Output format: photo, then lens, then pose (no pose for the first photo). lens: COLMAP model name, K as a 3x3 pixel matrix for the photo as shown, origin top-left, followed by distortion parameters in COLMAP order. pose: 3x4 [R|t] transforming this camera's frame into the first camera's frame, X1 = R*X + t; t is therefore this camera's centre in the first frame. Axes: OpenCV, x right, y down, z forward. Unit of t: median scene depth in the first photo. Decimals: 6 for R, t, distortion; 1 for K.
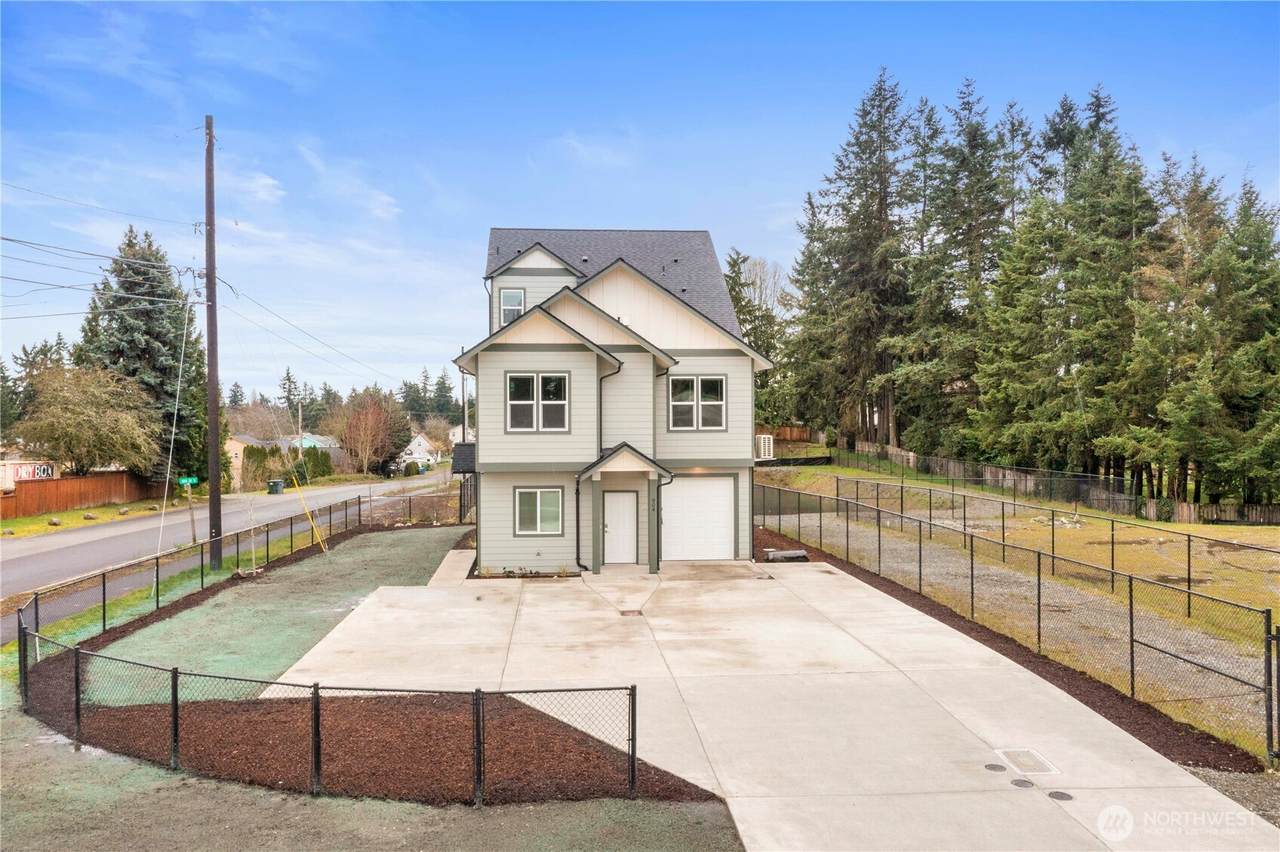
lens RADIAL K [[1029.1, 0, 642.8], [0, 1029.1, 429.0], [0, 0, 1]] dist [0.010748, 0.005789]
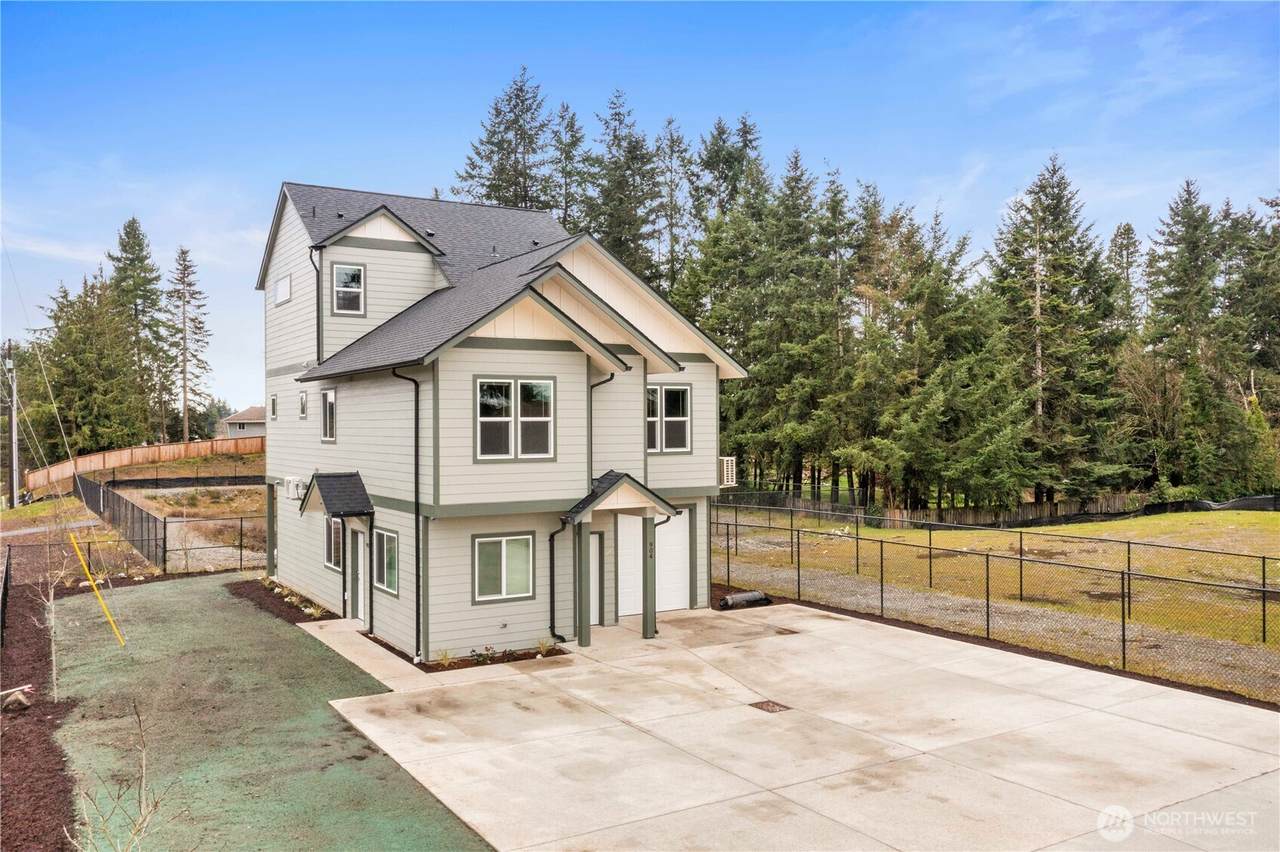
lens RADIAL K [[1029.1, 0, 637.2], [0, 1029.1, 422.4], [0, 0, 1]] dist [0.010748, 0.005789]
pose [[0.898802, -0.000662, 0.438355, -0.312726], [0.006411, 0.999912, -0.011635, -0.013144], [-0.438308, 0.013268, 0.898727, 0.276972]]
